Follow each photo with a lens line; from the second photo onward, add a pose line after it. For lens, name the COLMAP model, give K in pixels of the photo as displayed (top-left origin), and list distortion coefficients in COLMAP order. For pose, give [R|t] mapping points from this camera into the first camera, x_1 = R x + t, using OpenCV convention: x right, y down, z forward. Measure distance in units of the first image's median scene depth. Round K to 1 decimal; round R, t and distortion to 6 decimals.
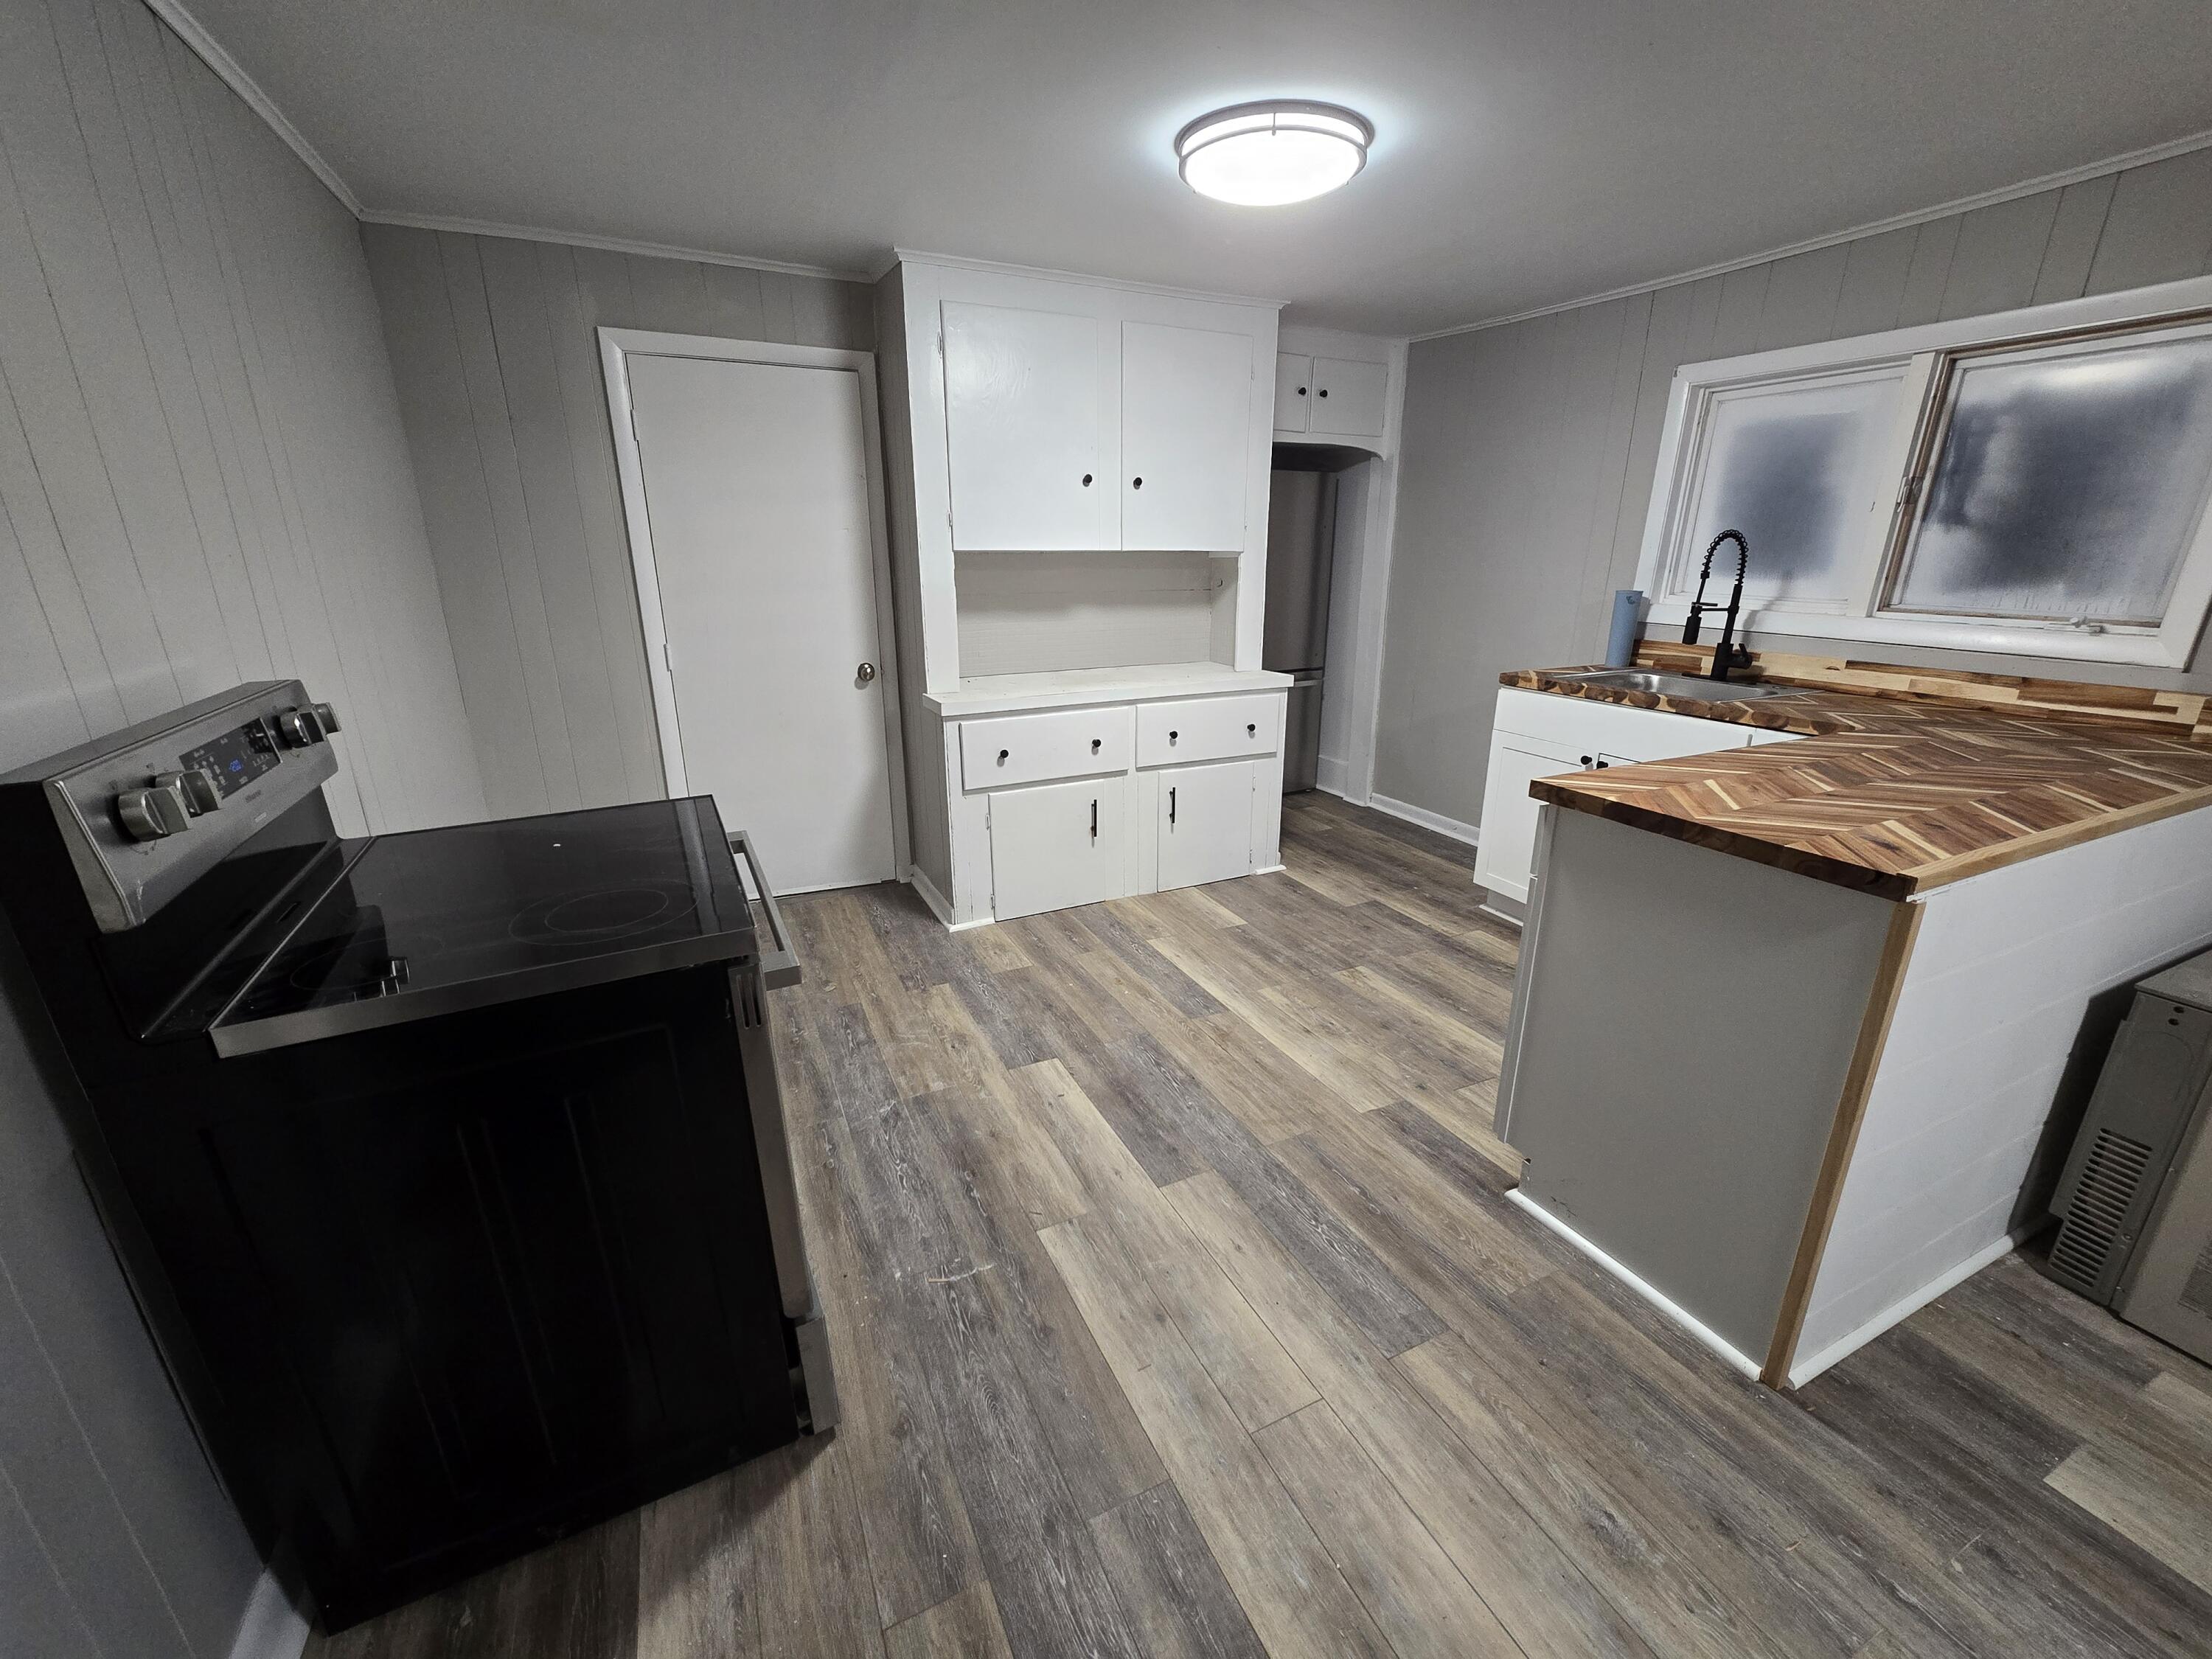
lens RADIAL K [[901.5, 0, 1117.7], [0, 901.5, 836.7], [0, 0, 1]] dist [-0.004345, -0.000273]
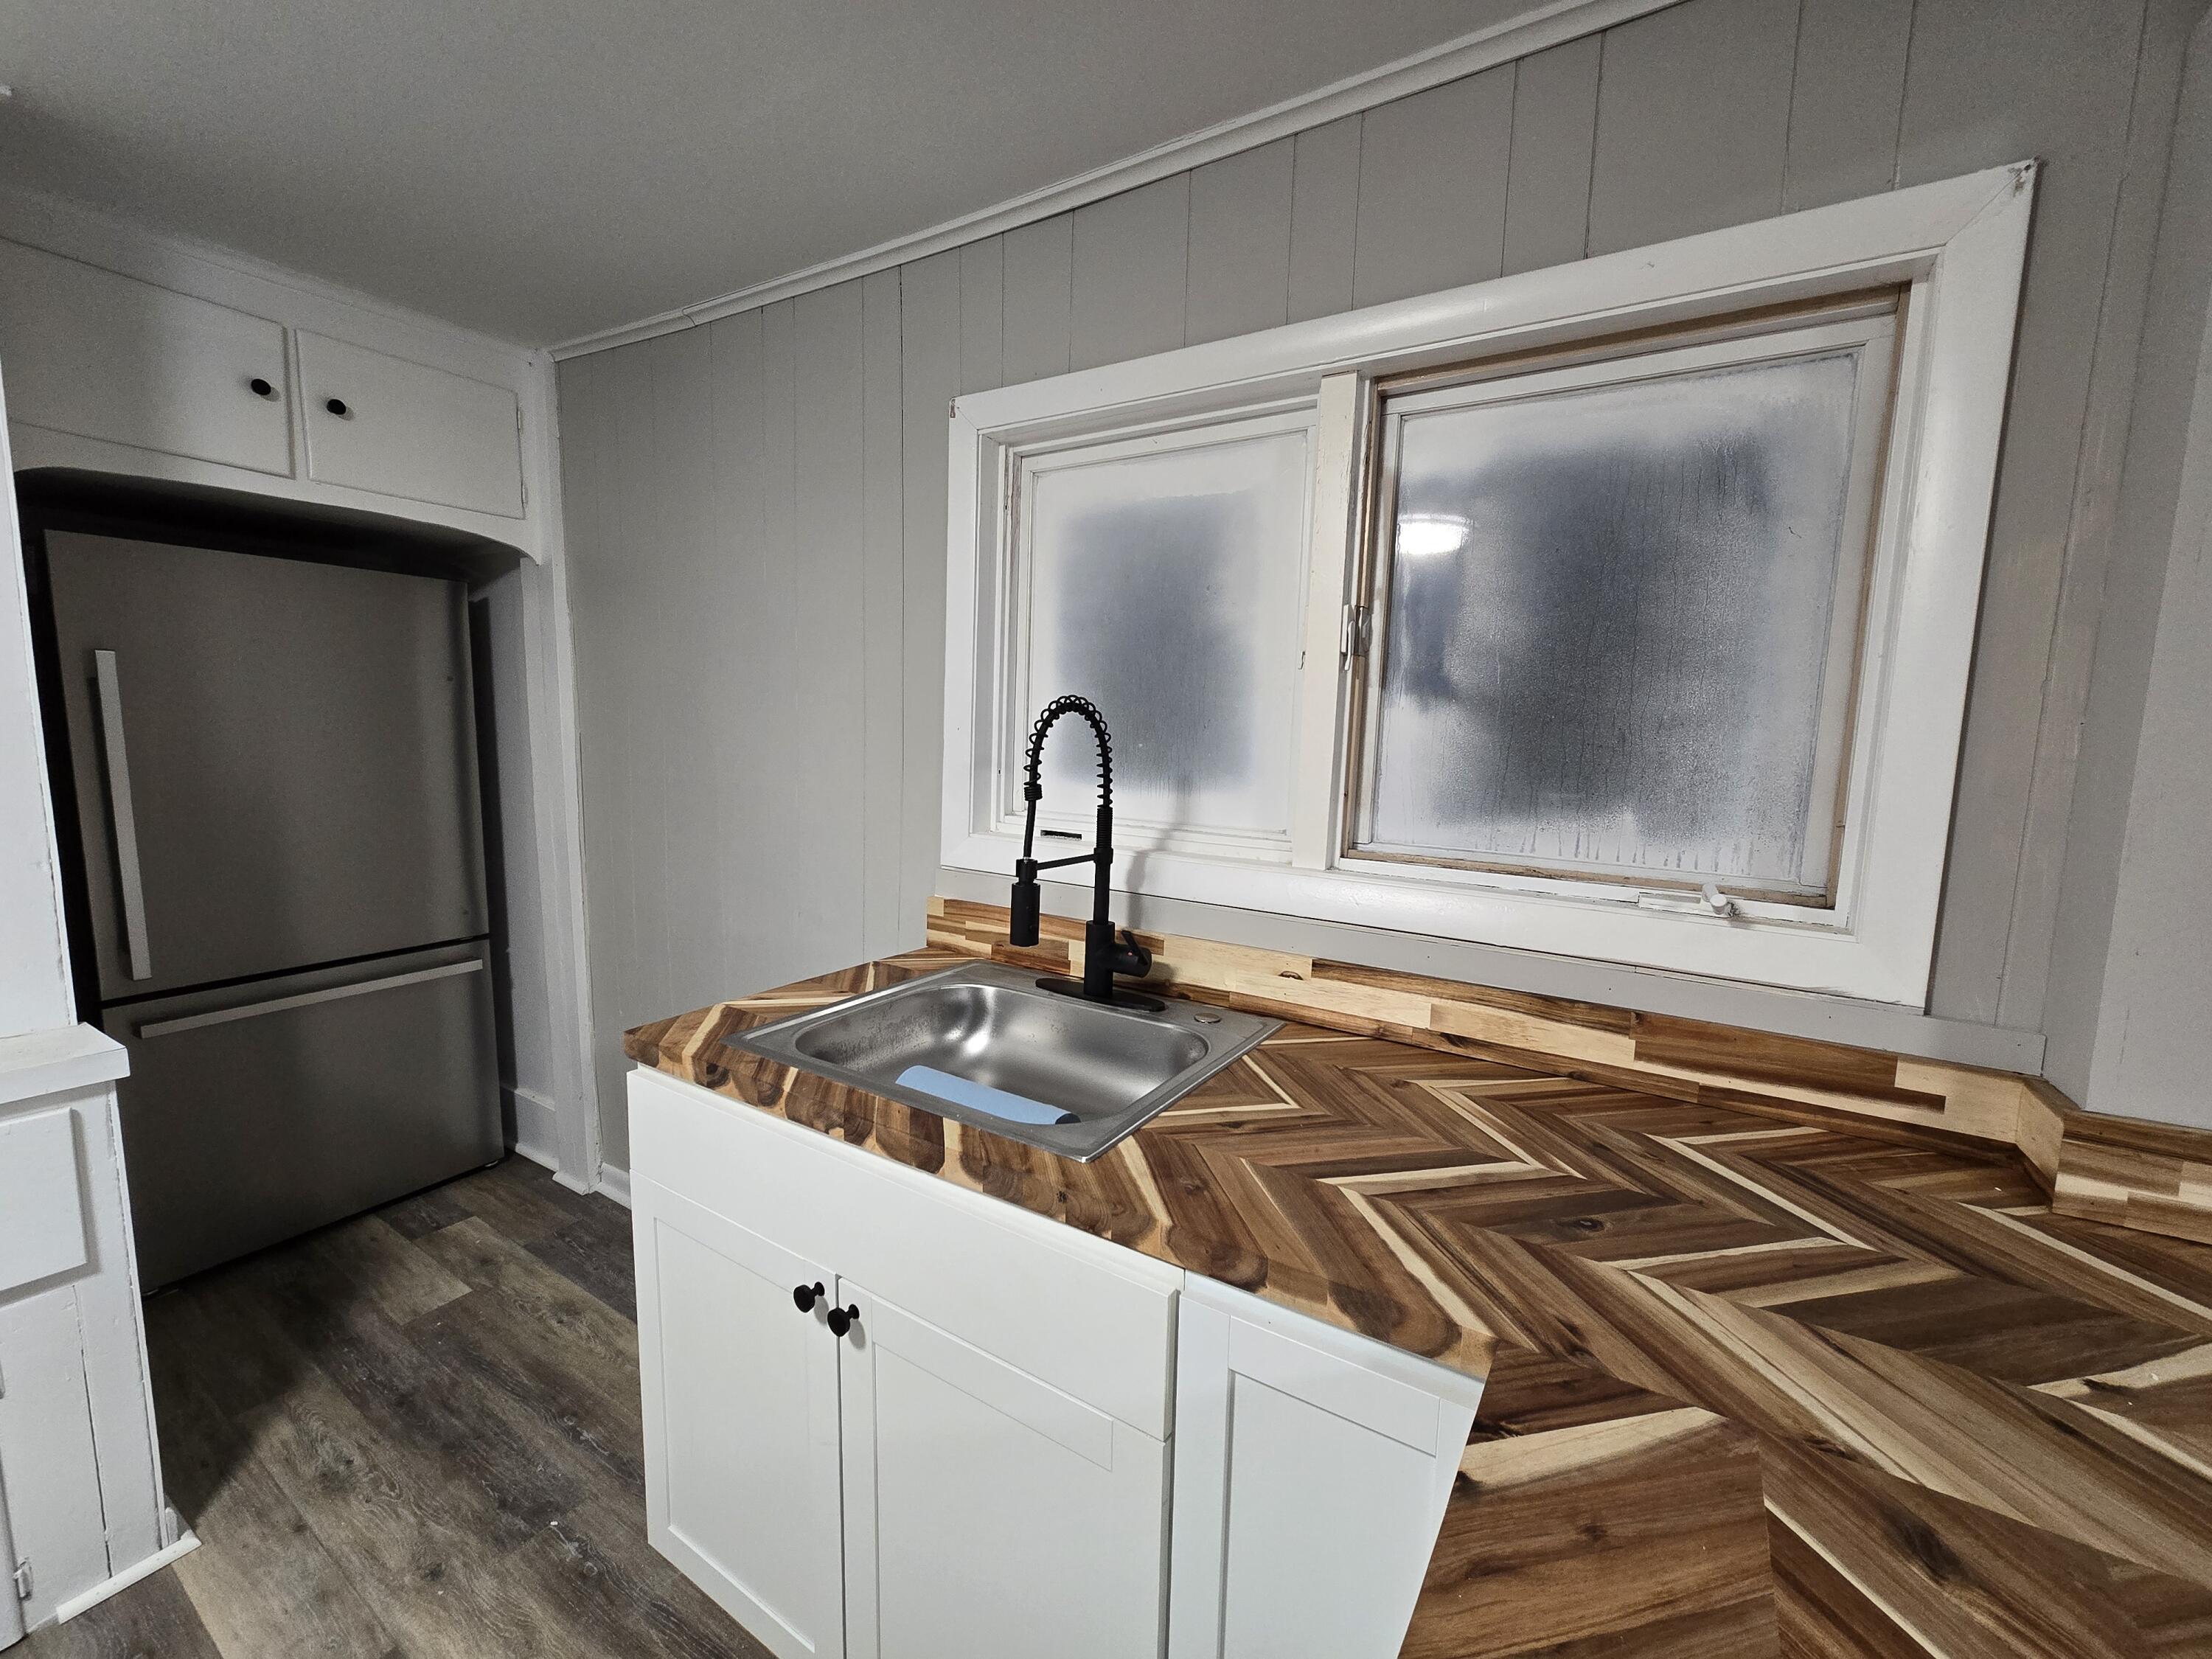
lens RADIAL K [[909.5, 0, 1115.1], [0, 909.5, 839.4], [0, 0, 1]] dist [-0.000875, 0.000086]
pose [[0.849951, -0.045919, 0.524856, 0.425722], [0.140096, 0.980028, -0.141130, -0.187818], [-0.507893, 0.193483, 0.839410, 0.573675]]
